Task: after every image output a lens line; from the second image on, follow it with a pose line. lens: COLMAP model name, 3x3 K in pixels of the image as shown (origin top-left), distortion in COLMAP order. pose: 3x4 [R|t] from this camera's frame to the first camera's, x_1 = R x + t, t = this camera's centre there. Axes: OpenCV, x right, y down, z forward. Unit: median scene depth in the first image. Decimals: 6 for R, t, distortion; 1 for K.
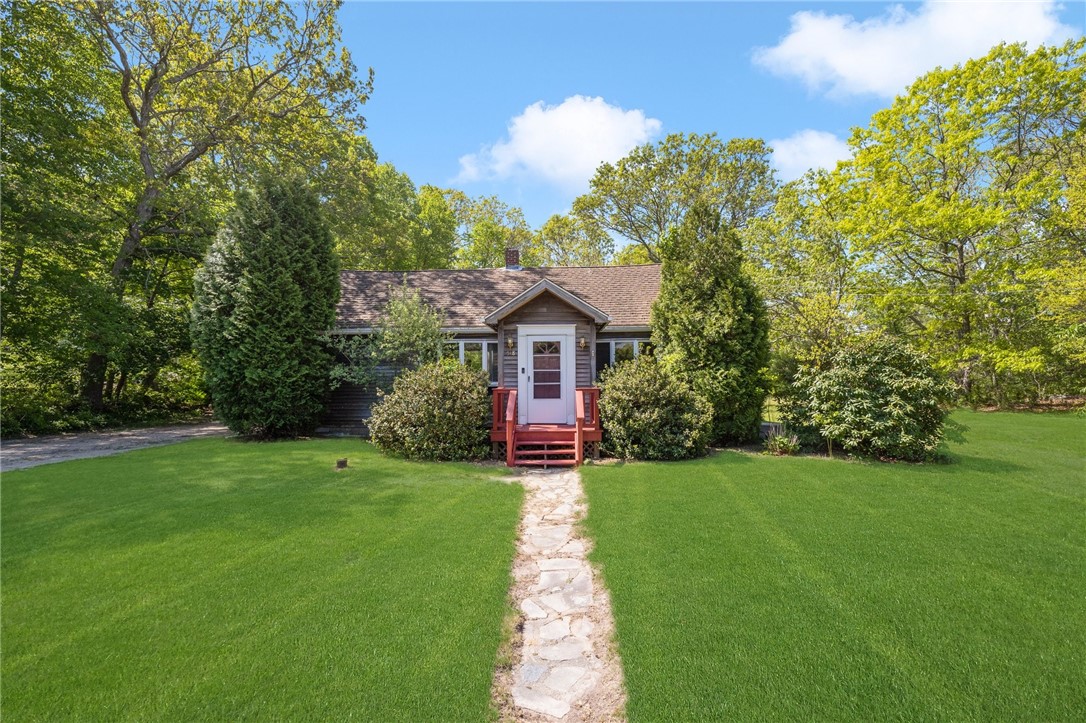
lens RADIAL K [[479.3, 0, 546.4], [0, 479.3, 357.9], [0, 0, 1]] dist [-0.000230, -0.000114]
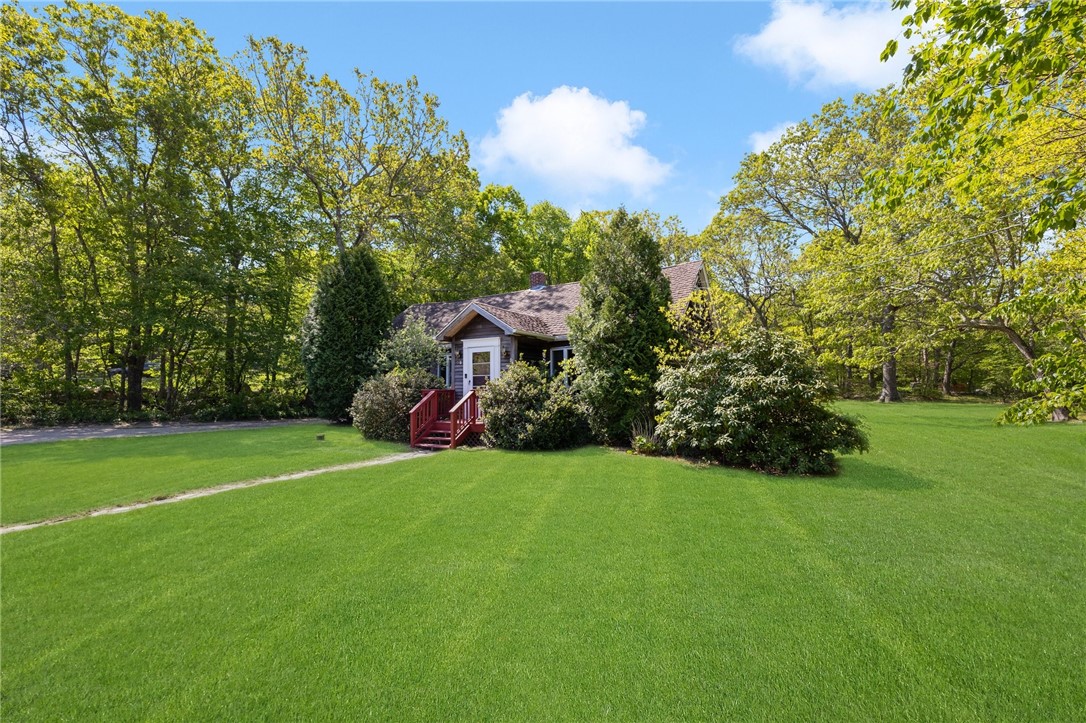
lens RADIAL K [[479.3, 0, 546.4], [0, 479.3, 357.9], [0, 0, 1]] dist [-0.000230, -0.000114]
pose [[0.864997, -0.036430, -0.500452, 0.761401], [0.025897, 0.999273, -0.027980, 0.019996], [0.501108, 0.011243, 0.865312, 0.021025]]
